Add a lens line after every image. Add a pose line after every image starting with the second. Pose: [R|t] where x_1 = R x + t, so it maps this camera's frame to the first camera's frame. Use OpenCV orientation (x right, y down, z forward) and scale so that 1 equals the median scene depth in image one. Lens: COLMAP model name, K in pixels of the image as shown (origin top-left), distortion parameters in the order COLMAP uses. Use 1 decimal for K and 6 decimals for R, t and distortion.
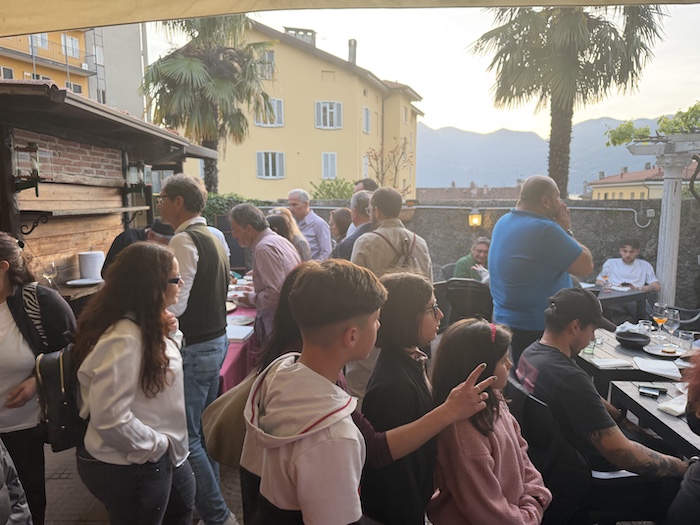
lens RADIAL K [[486.3, 0, 345.6], [0, 486.3, 262.8], [0, 0, 1]] dist [0.039362, -0.044610]
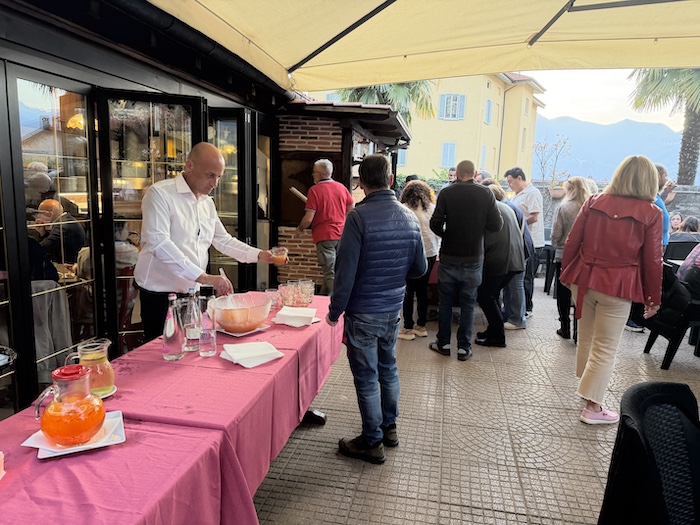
lens RADIAL K [[498.8, 0, 350.0], [0, 498.8, 262.5], [0, 0, 1]] dist [-0.001394, -0.000301]
pose [[0.981848, 0.061898, -0.179285, -0.129095], [-0.059082, 0.998032, 0.021010, 0.067365], [0.180233, -0.010036, 0.983573, -0.313755]]
